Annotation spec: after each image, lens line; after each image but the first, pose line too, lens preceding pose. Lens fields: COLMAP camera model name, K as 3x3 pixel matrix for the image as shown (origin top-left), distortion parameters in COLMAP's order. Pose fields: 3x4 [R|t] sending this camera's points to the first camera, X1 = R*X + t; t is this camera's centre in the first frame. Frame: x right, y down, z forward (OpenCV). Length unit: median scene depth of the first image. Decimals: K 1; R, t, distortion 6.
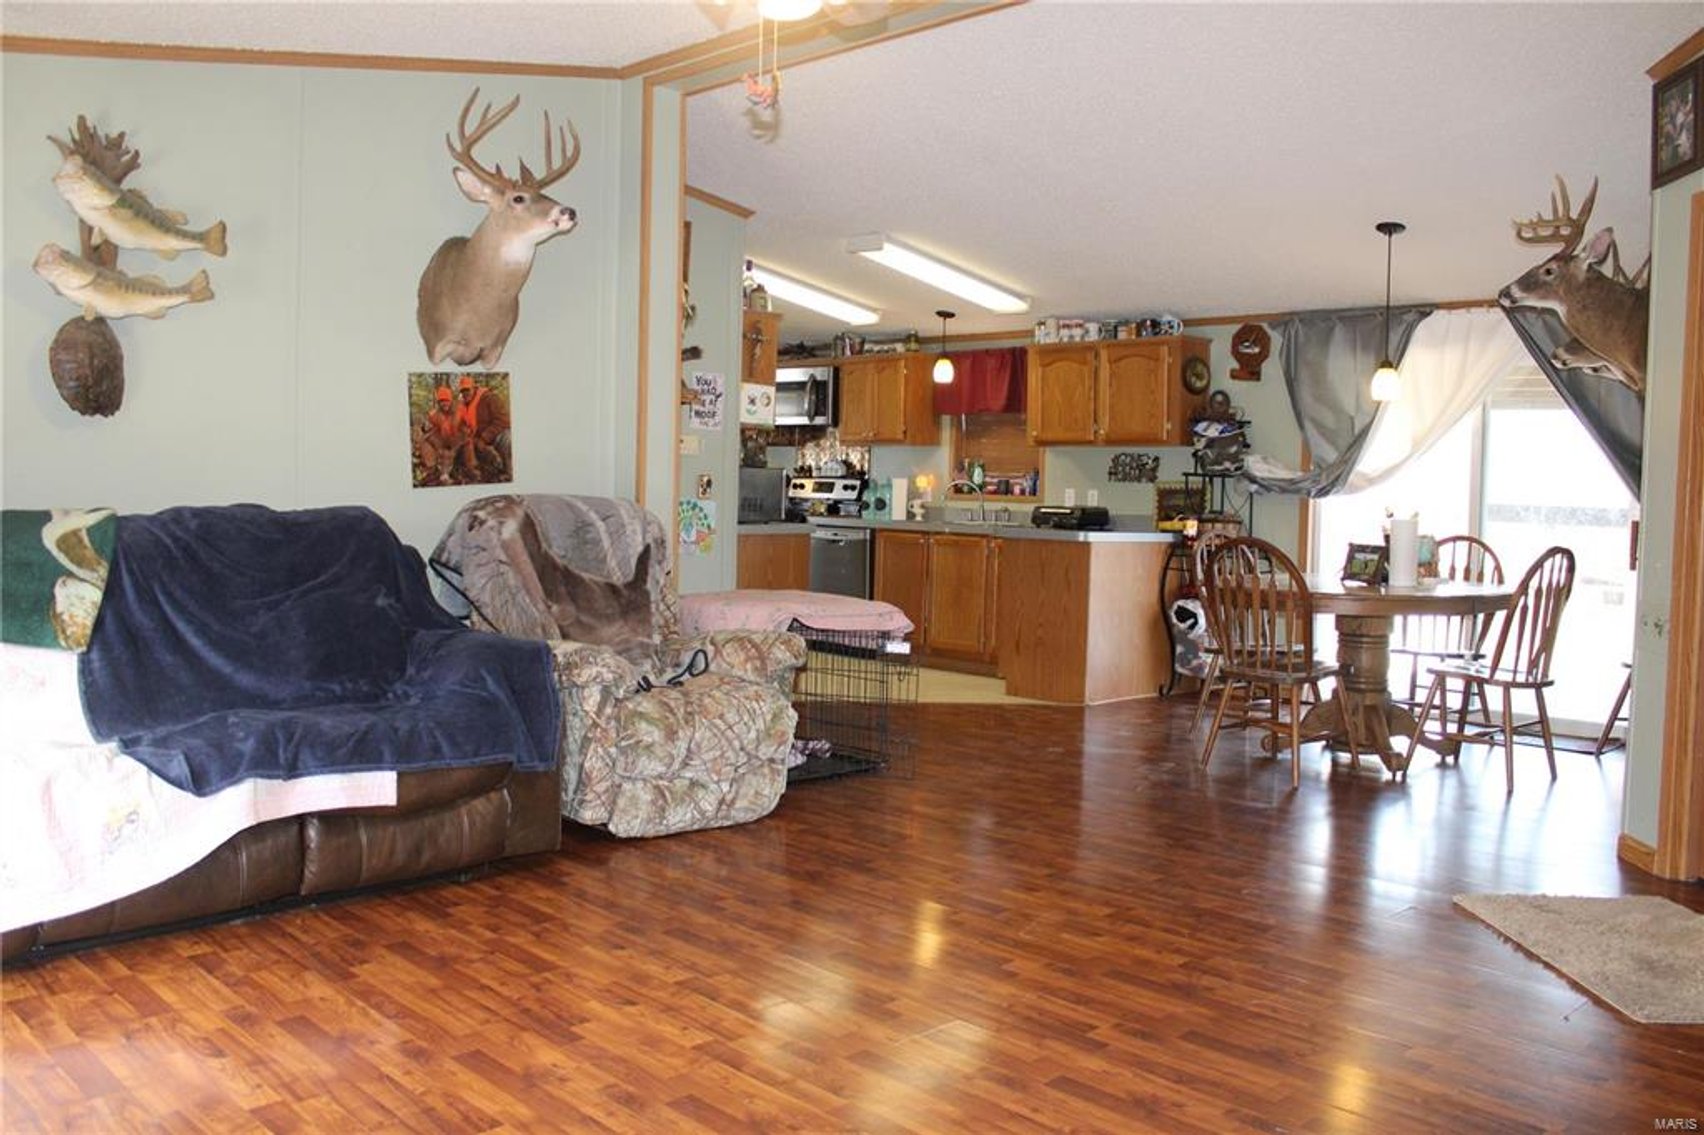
lens RADIAL K [[1428.3, 0, 852.0], [0, 1428.3, 567.5], [0, 0, 1]] dist [-0.164247, 0.153799]
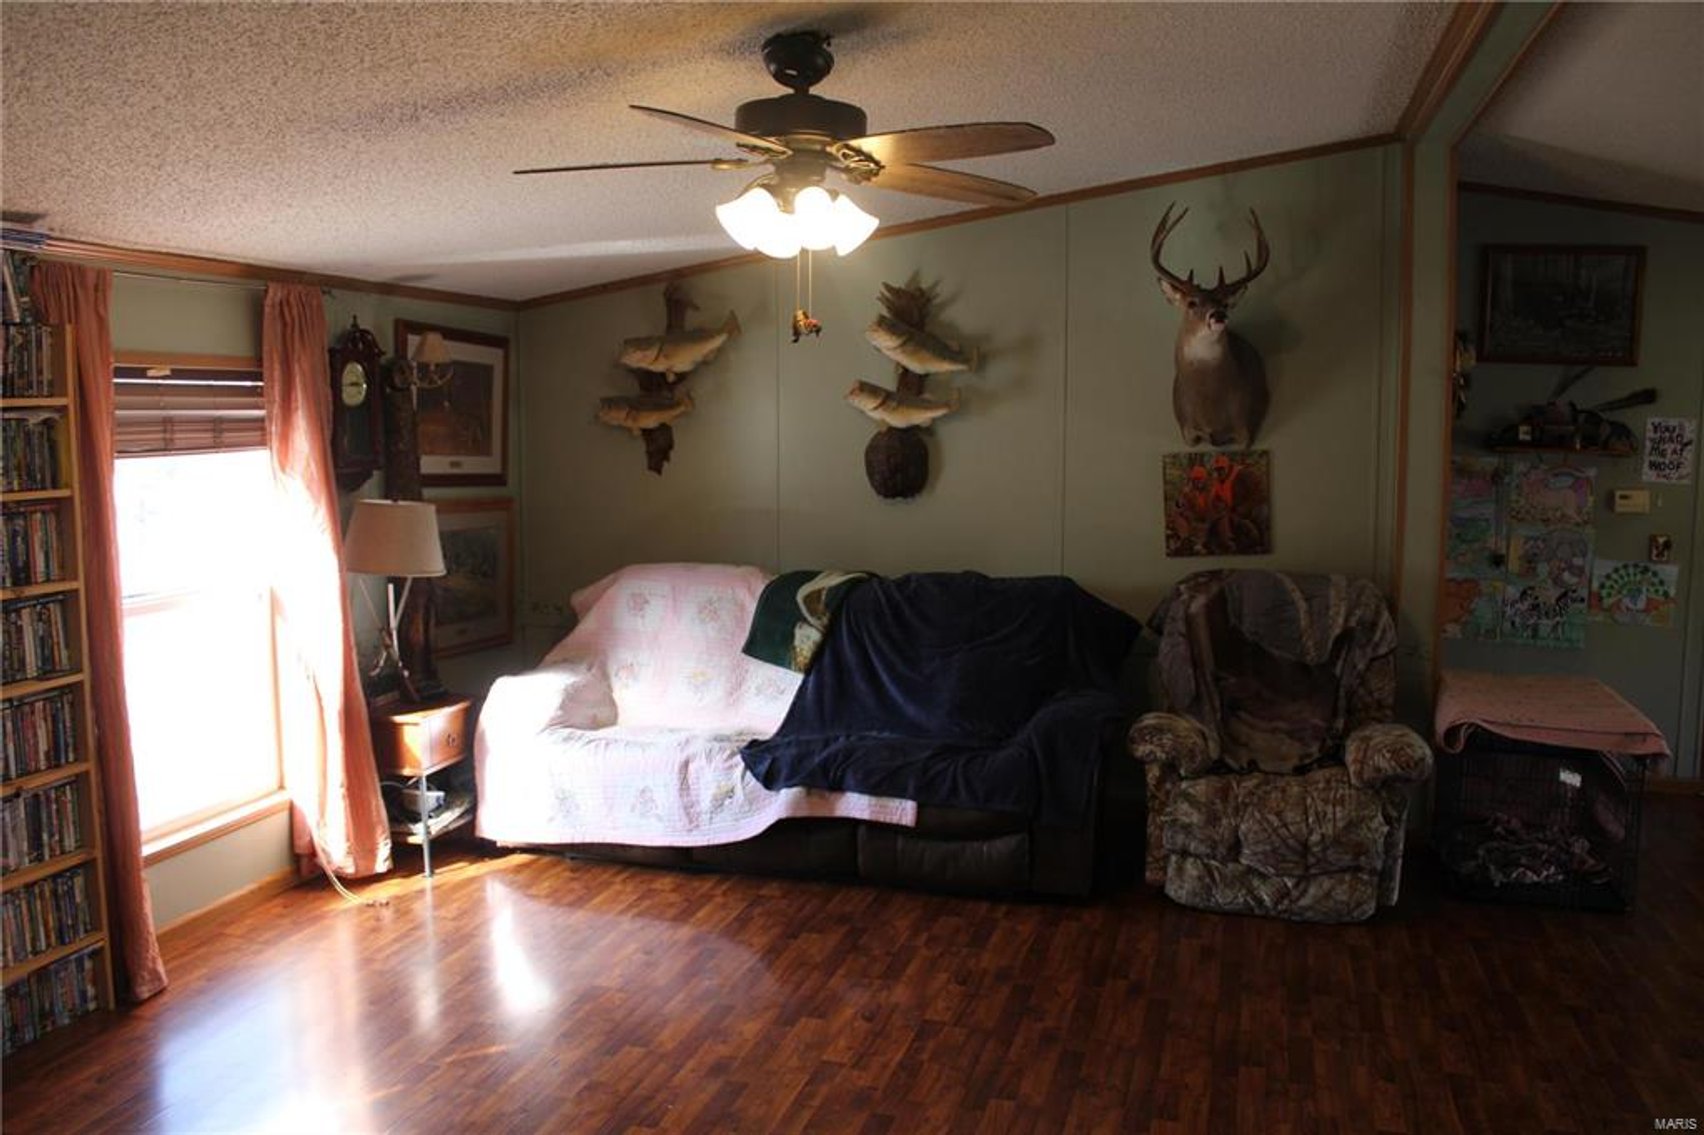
lens RADIAL K [[1428.3, 0, 852.0], [0, 1428.3, 567.5], [0, 0, 1]] dist [-0.164247, 0.153799]
pose [[0.499116, 0.076247, -0.863174, 0.539683], [-0.047350, 0.997033, 0.060692, -0.103508], [0.865240, 0.010579, 0.501246, 0.207784]]
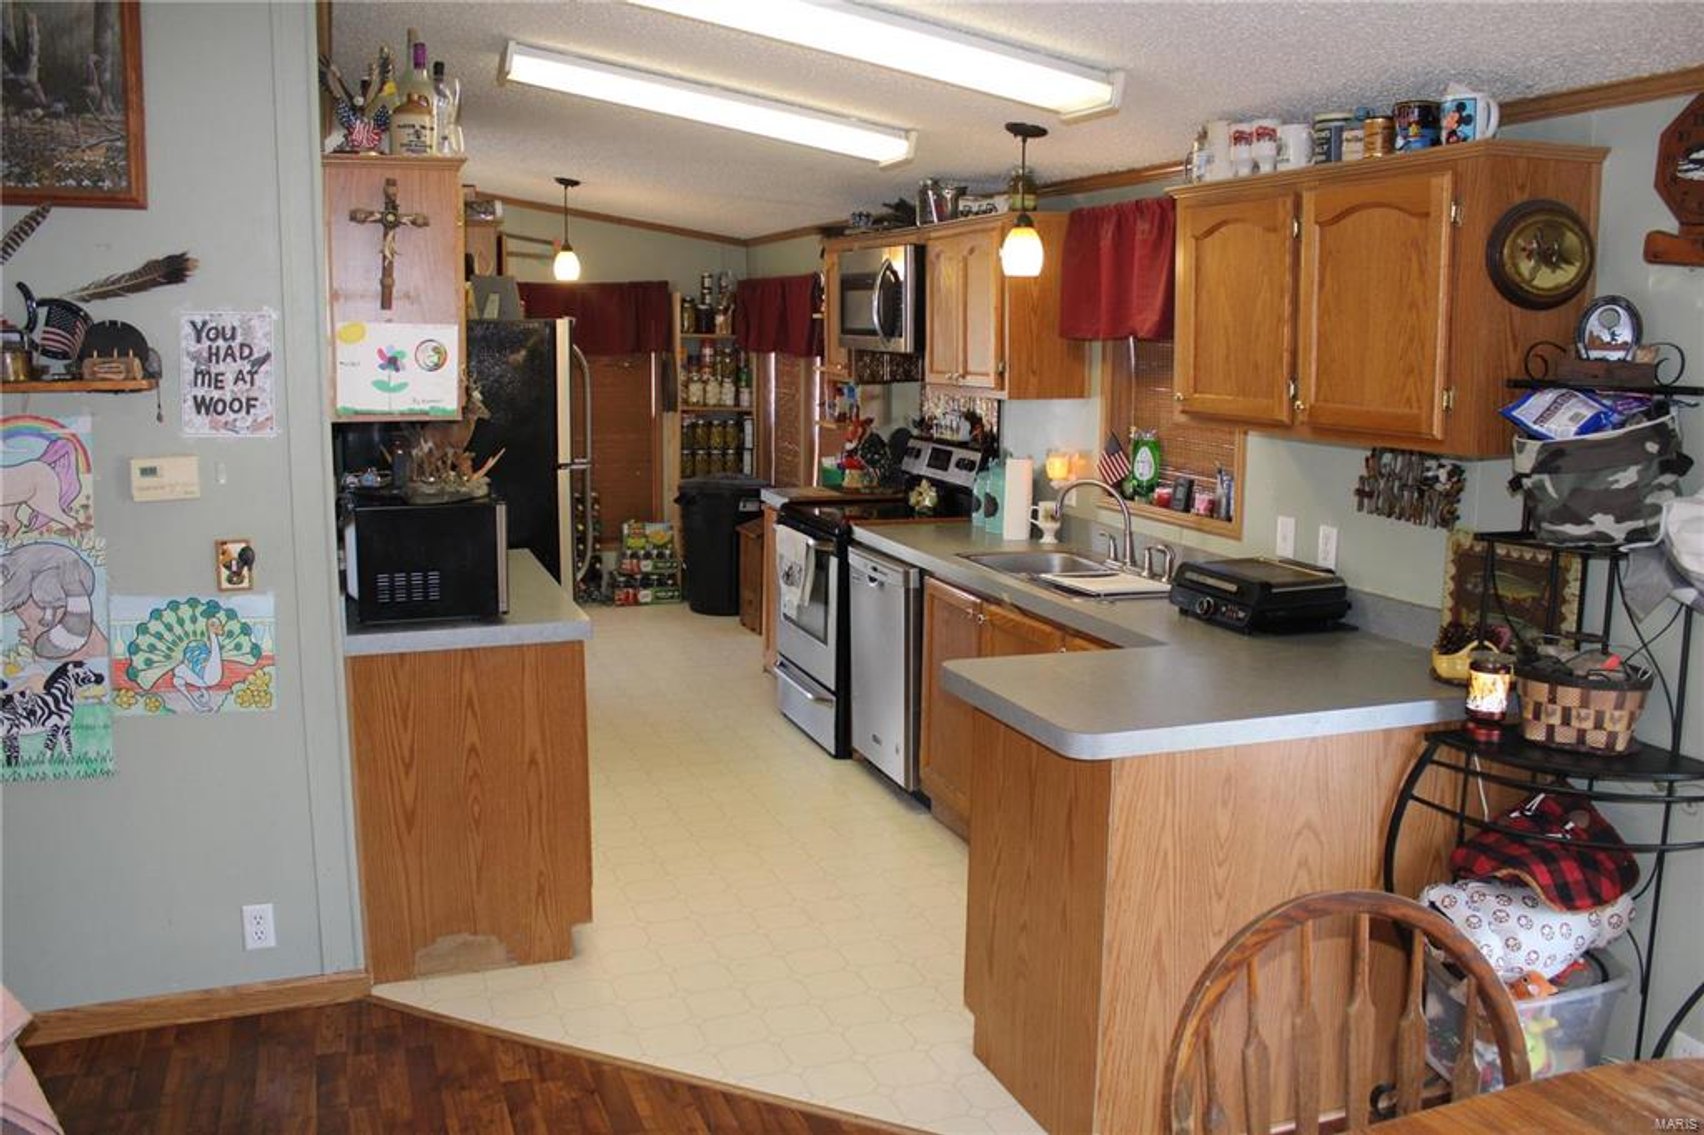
lens RADIAL K [[1428.3, 0, 852.0], [0, 1428.3, 567.5], [0, 0, 1]] dist [-0.164247, 0.153799]
pose [[0.913120, 0.048608, -0.404782, 0.364041], [-0.006789, 0.994542, 0.104114, -0.147396], [0.407634, -0.092320, 0.908467, 0.966170]]
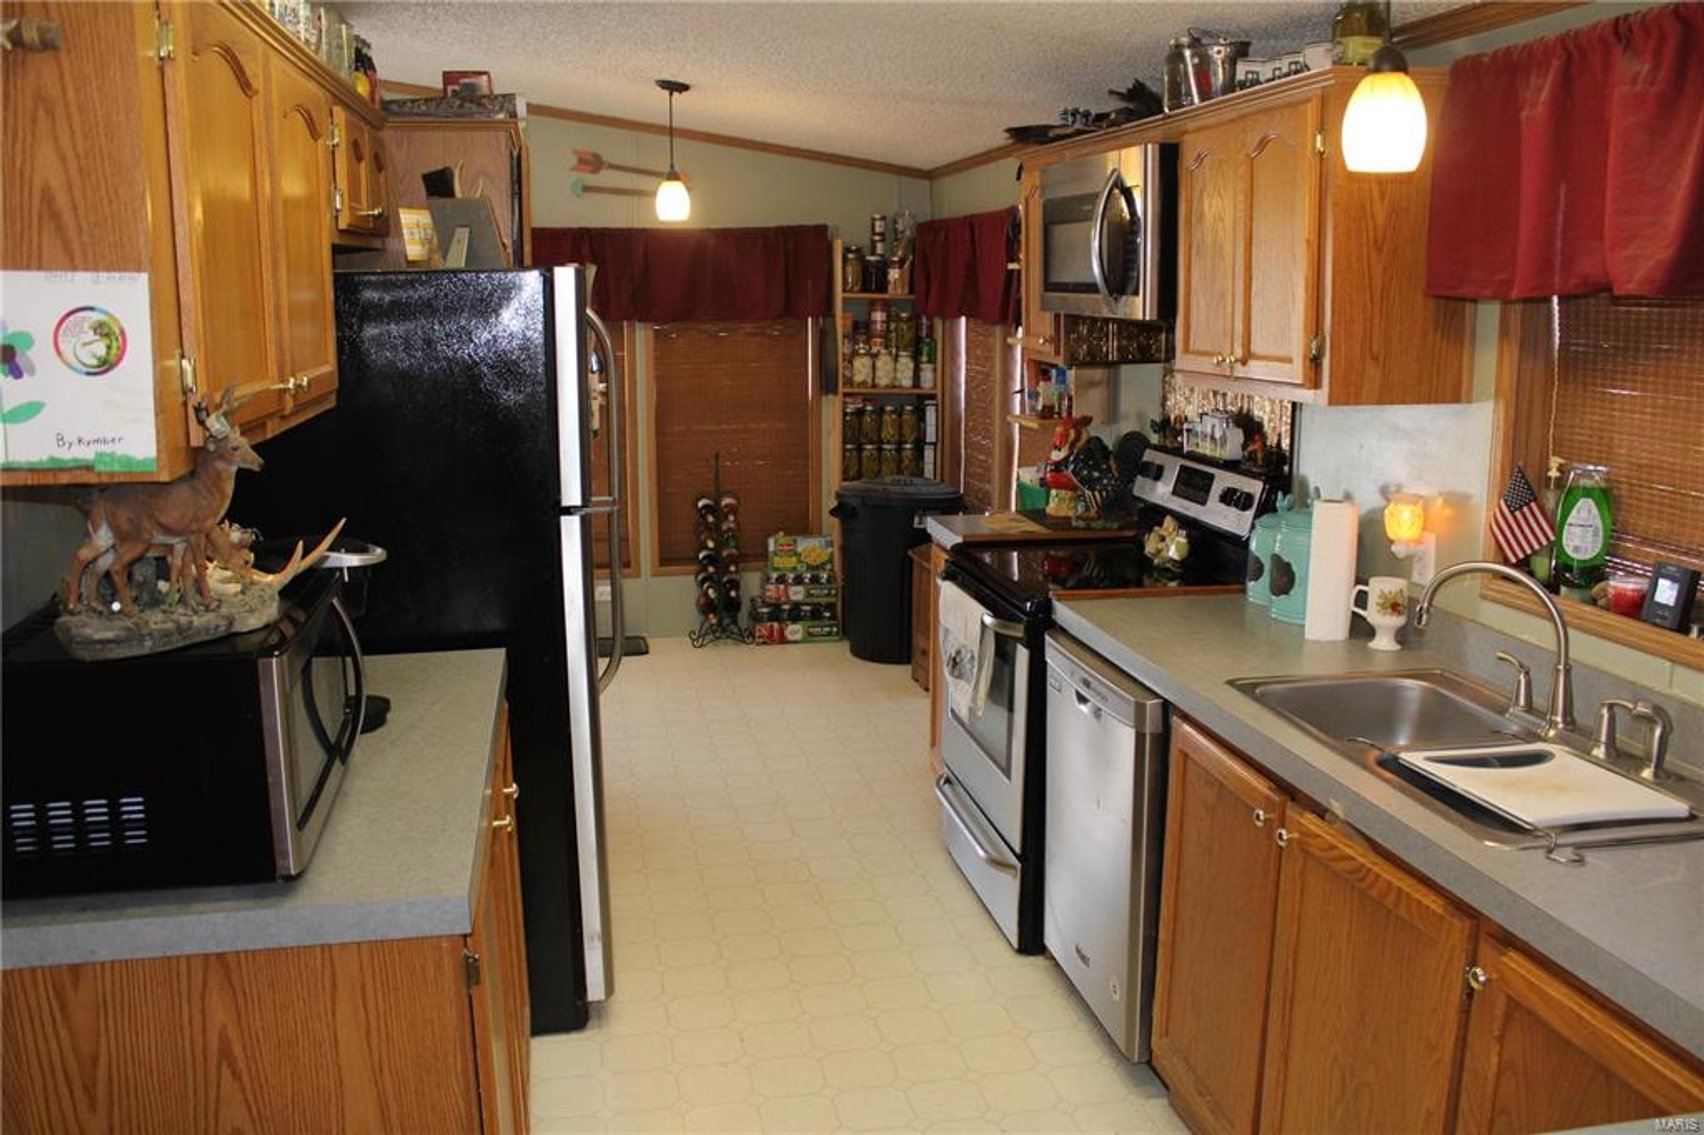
lens RADIAL K [[1426.1, 0, 861.7], [0, 1426.1, 574.1], [0, 0, 1]] dist [-0.178400, 0.166646]
pose [[0.841779, 0.078268, -0.534117, 0.210275], [-0.006053, 0.990740, 0.135640, -0.167853], [0.539788, -0.110946, 0.834458, 1.335302]]
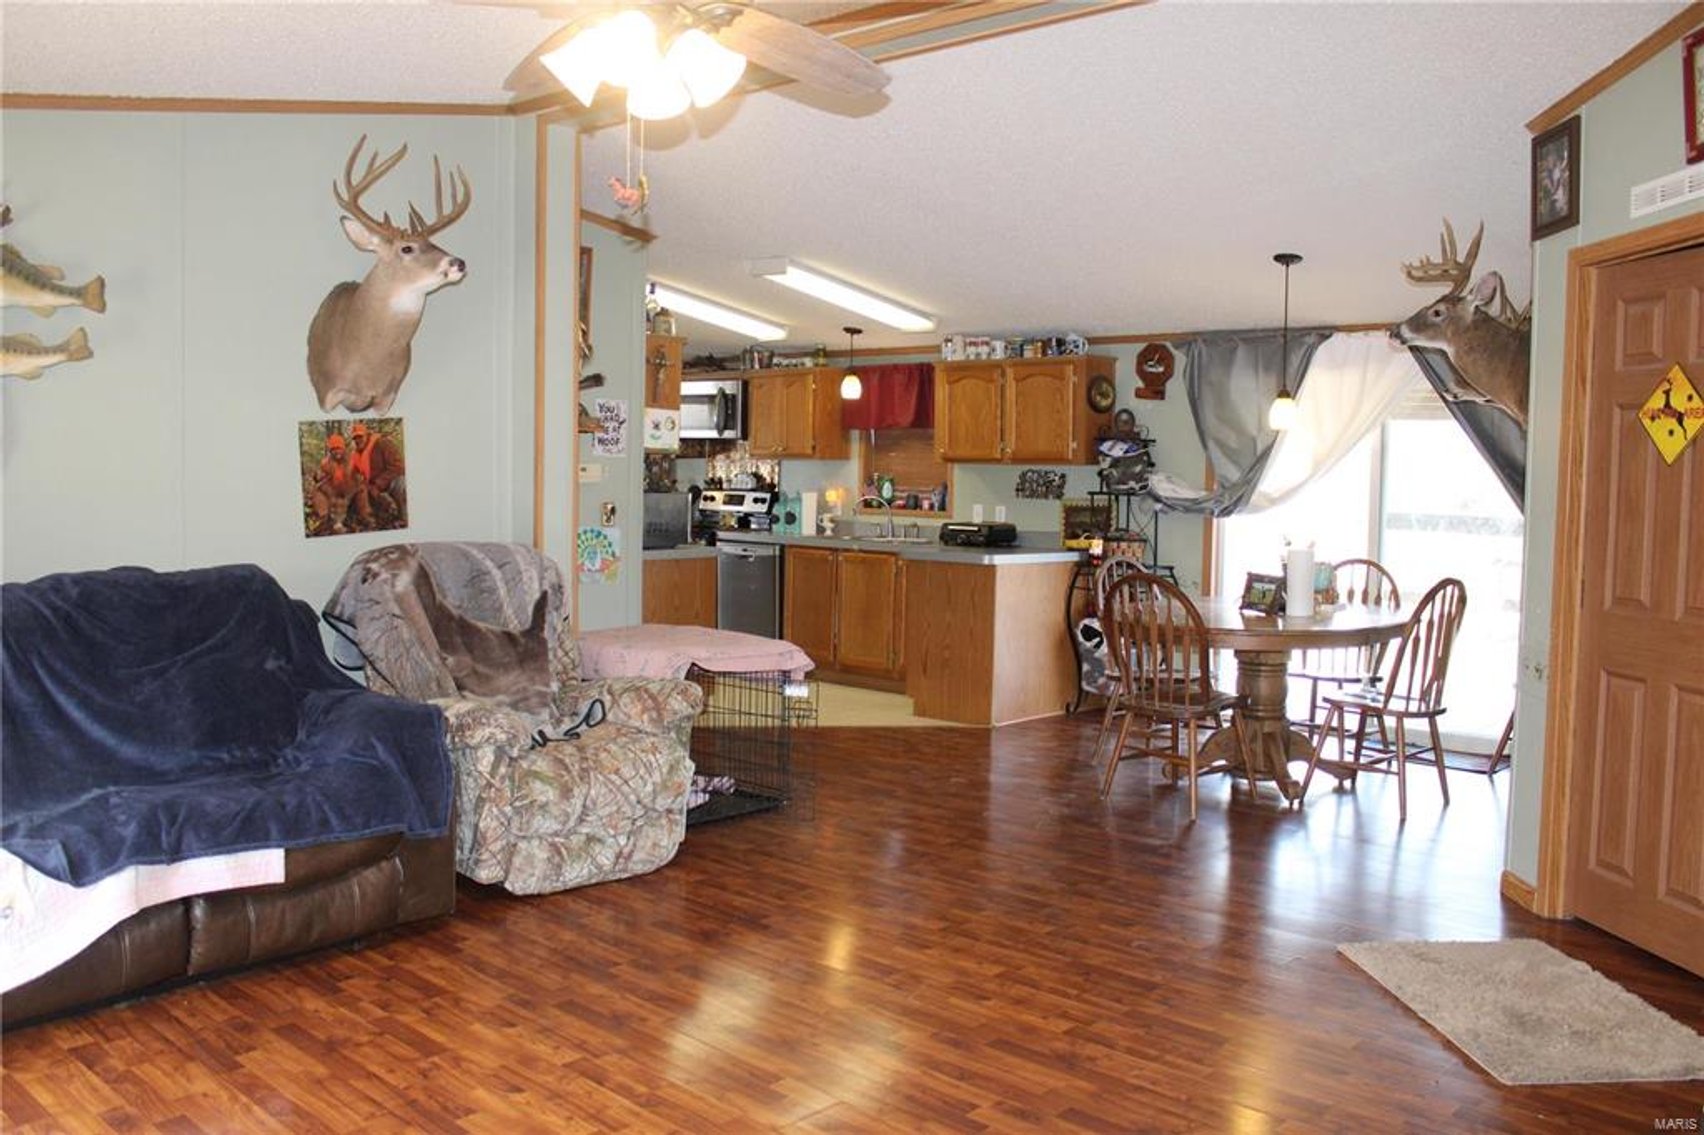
lens RADIAL K [[1430.4, 0, 848.2], [0, 1430.4, 563.4], [0, 0, 1]] dist [-0.164434, 0.156196]
pose [[0.998722, -0.009316, 0.049681, 0.019961], [0.008745, 0.999893, 0.011699, -0.046292], [-0.049785, -0.011250, 0.998697, -0.003202]]
